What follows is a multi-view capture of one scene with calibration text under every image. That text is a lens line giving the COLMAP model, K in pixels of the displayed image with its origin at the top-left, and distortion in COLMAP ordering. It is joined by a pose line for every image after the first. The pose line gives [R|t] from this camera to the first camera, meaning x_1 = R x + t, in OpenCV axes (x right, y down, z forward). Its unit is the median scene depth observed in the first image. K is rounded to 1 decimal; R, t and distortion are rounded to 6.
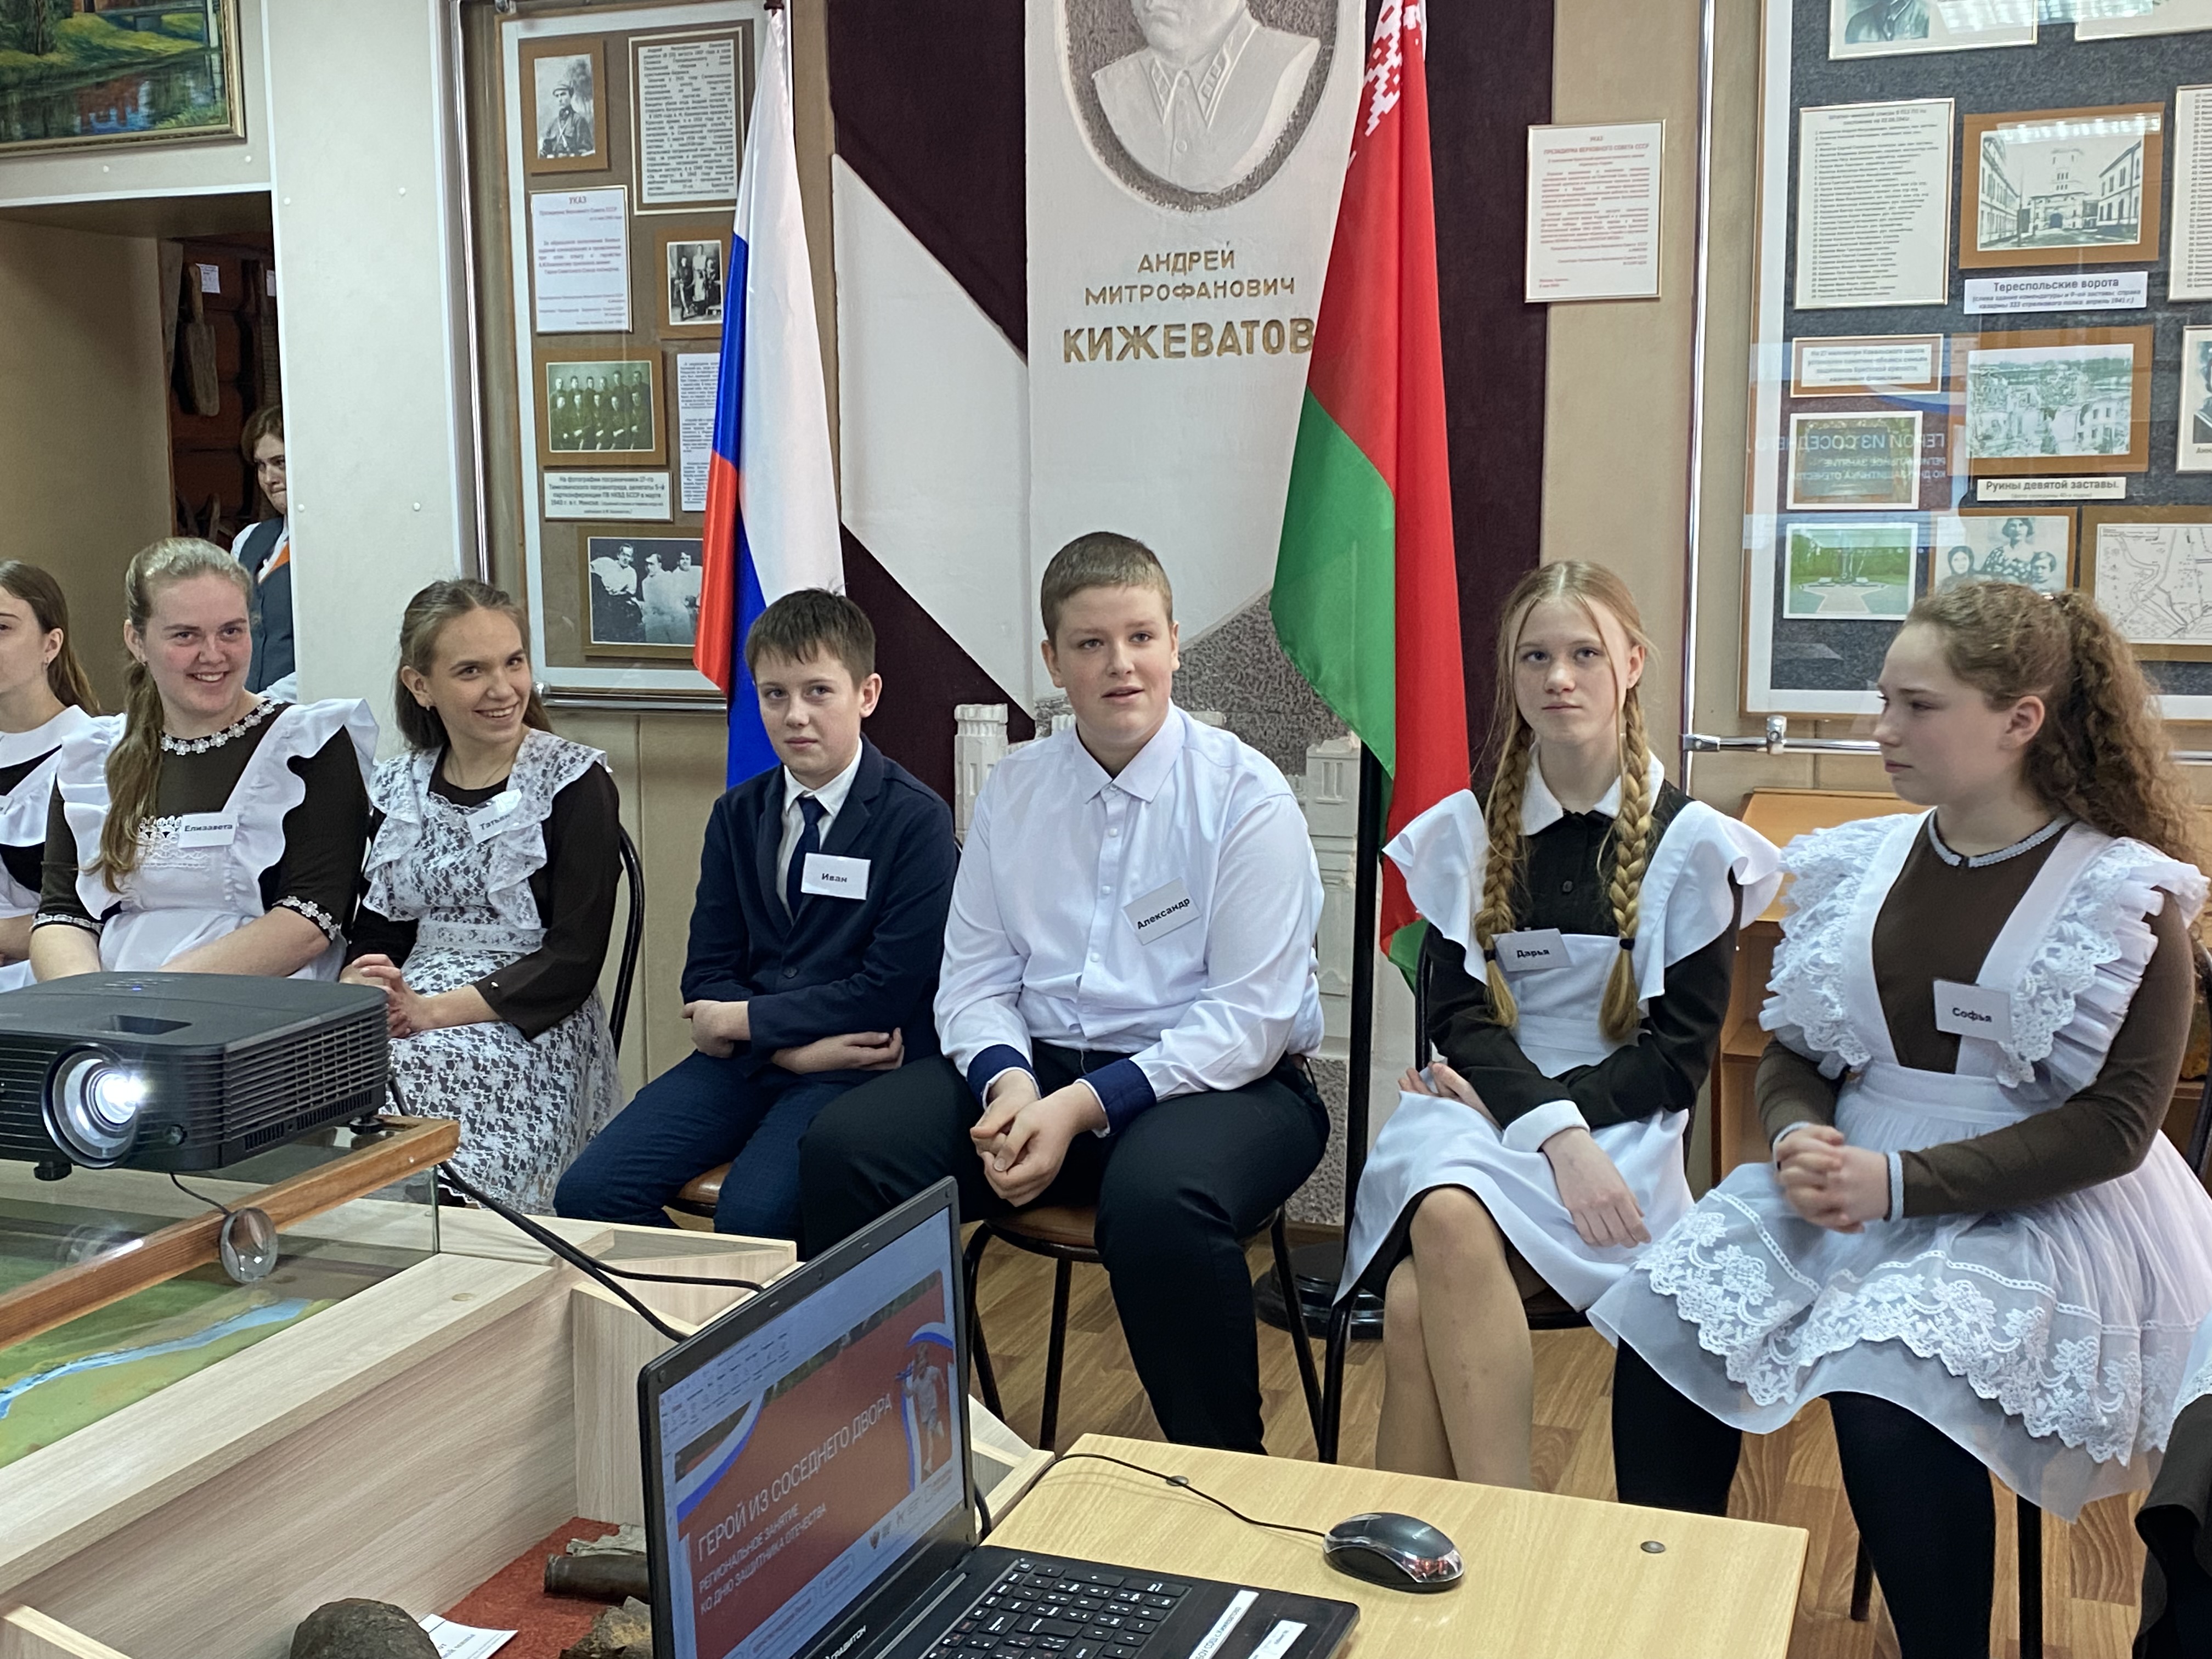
lens RADIAL K [[2489.2, 0, 1072.5], [0, 2489.2, 845.4], [0, 0, 1]] dist [0.031806, 0.000000]
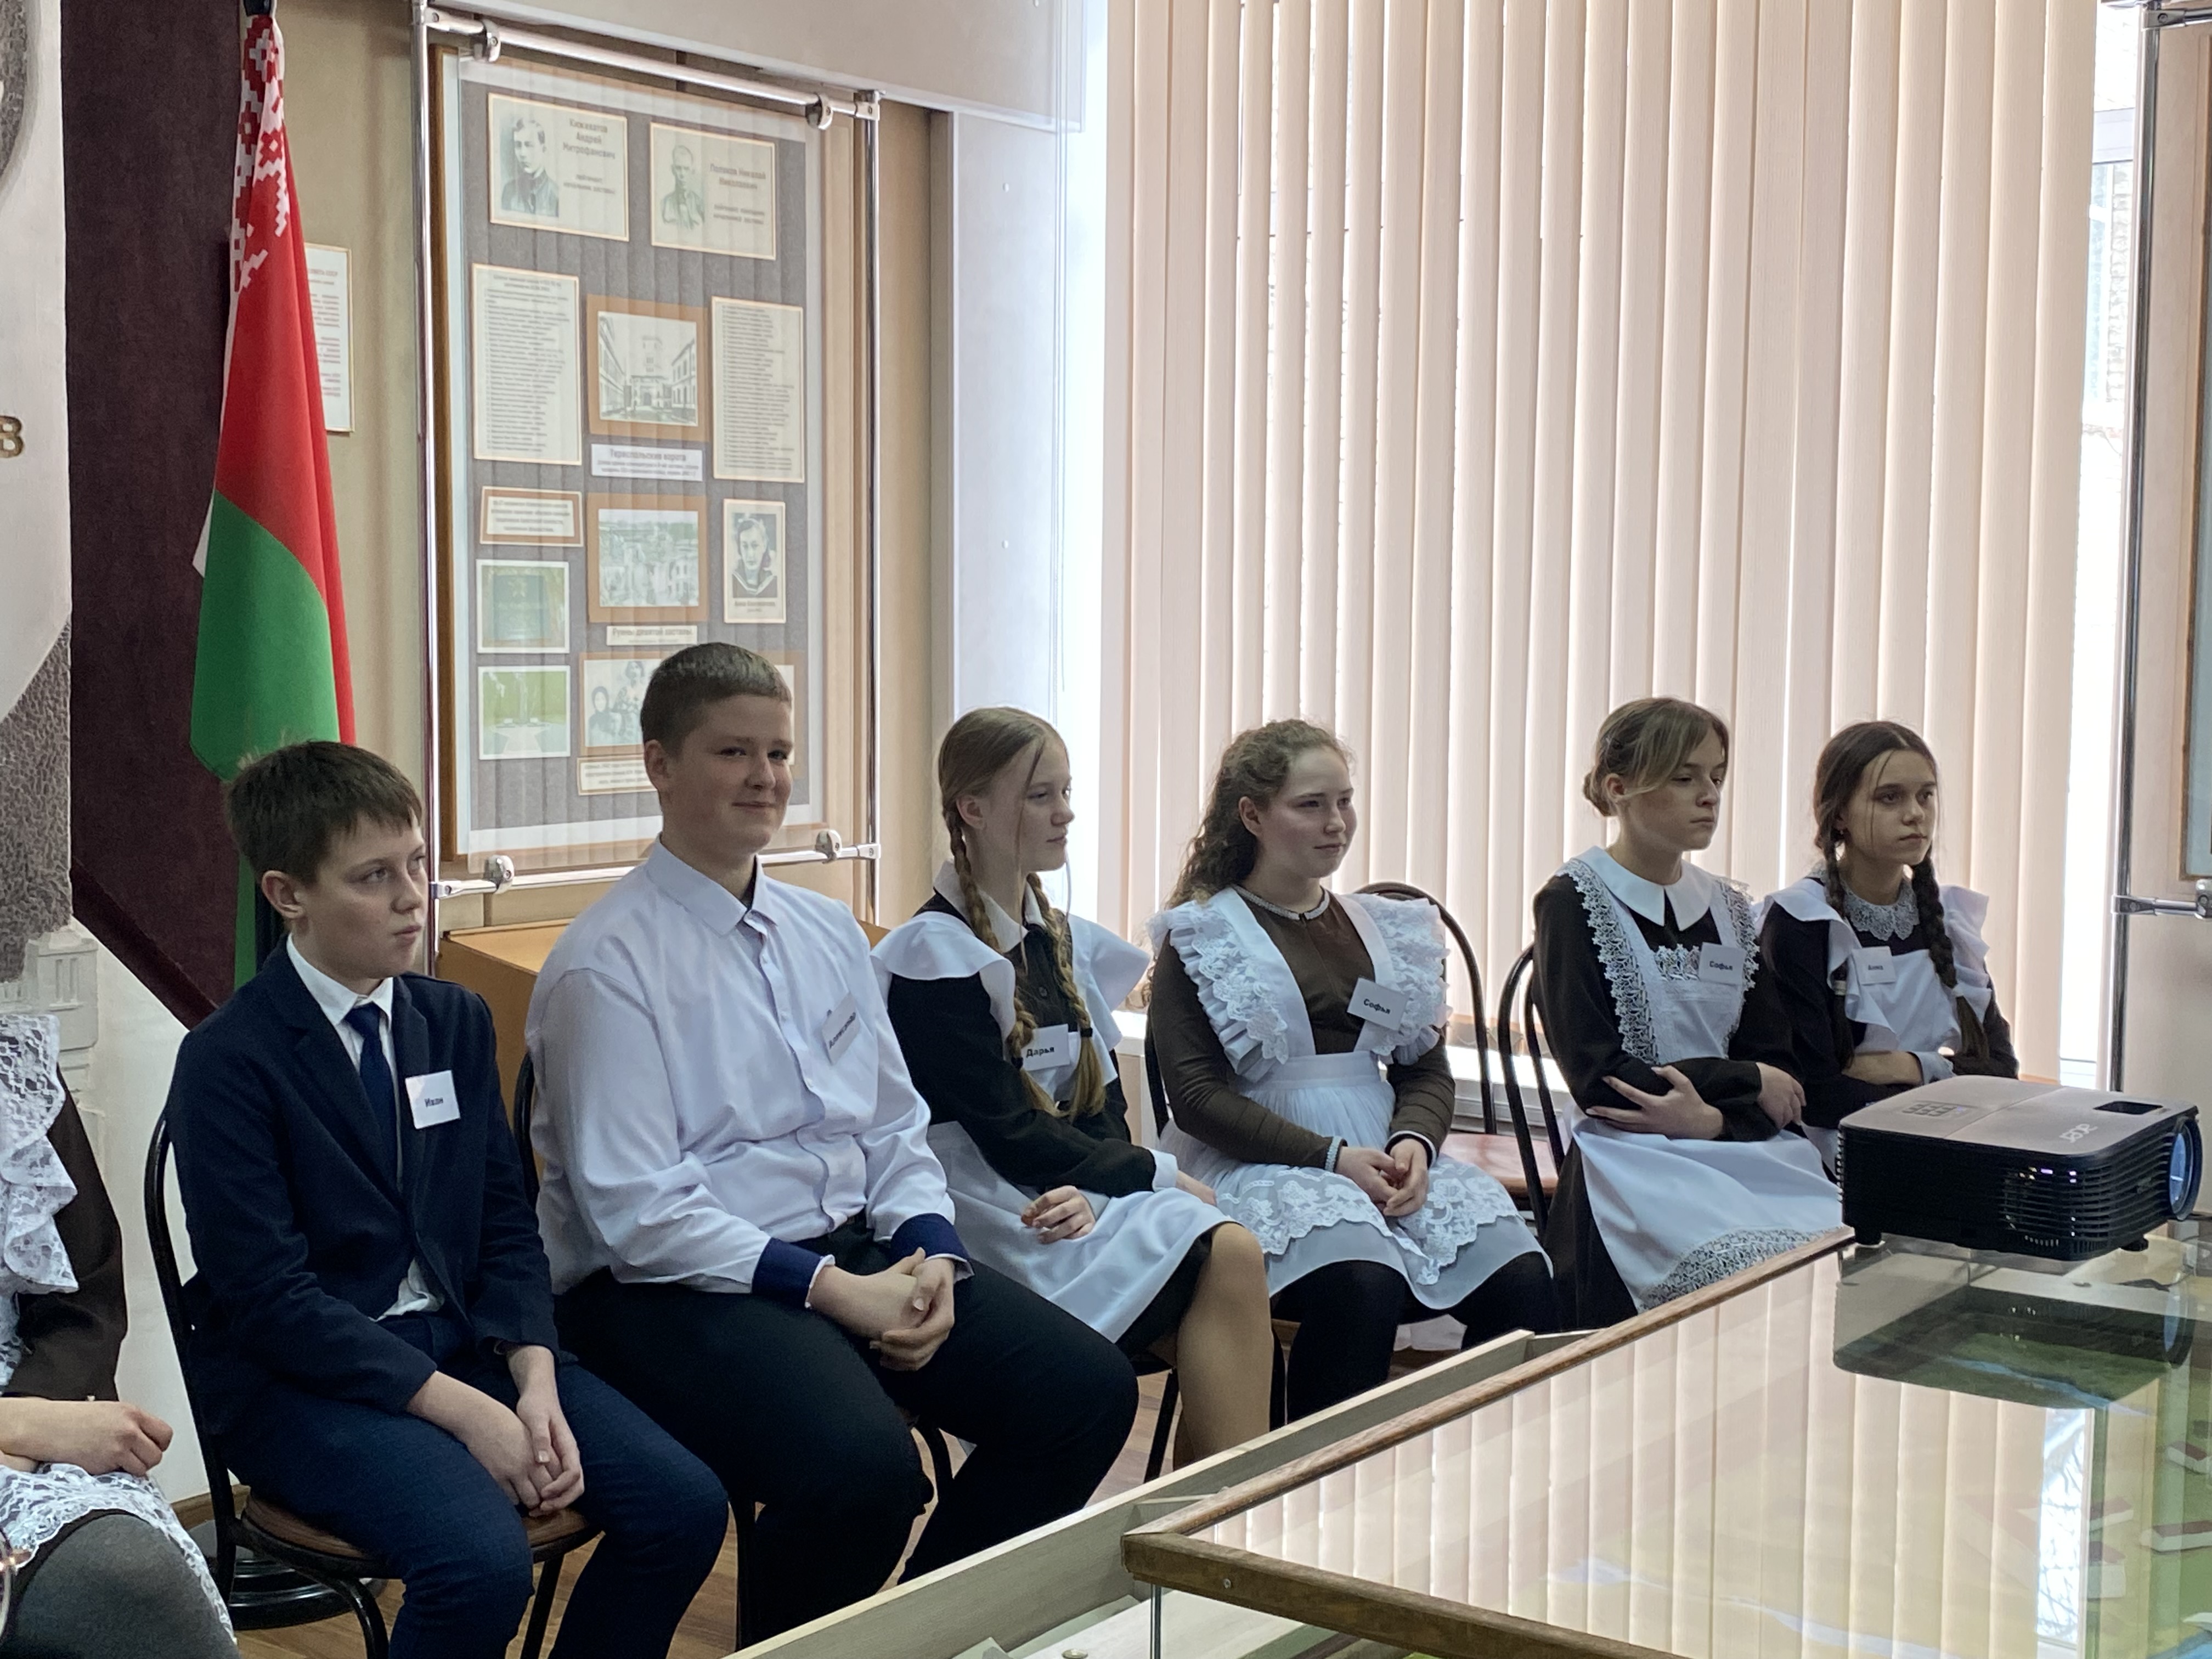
lens RADIAL K [[2982.7, 0, 1098.7], [0, 2982.7, 841.3], [0, 0, 1]] dist [0.071536, 0.000000]
pose [[0.255119, -0.070059, 0.964368, -0.819165], [0.118425, 0.992127, 0.040747, -0.077992], [-0.959630, 0.103810, 0.261407, 0.446982]]
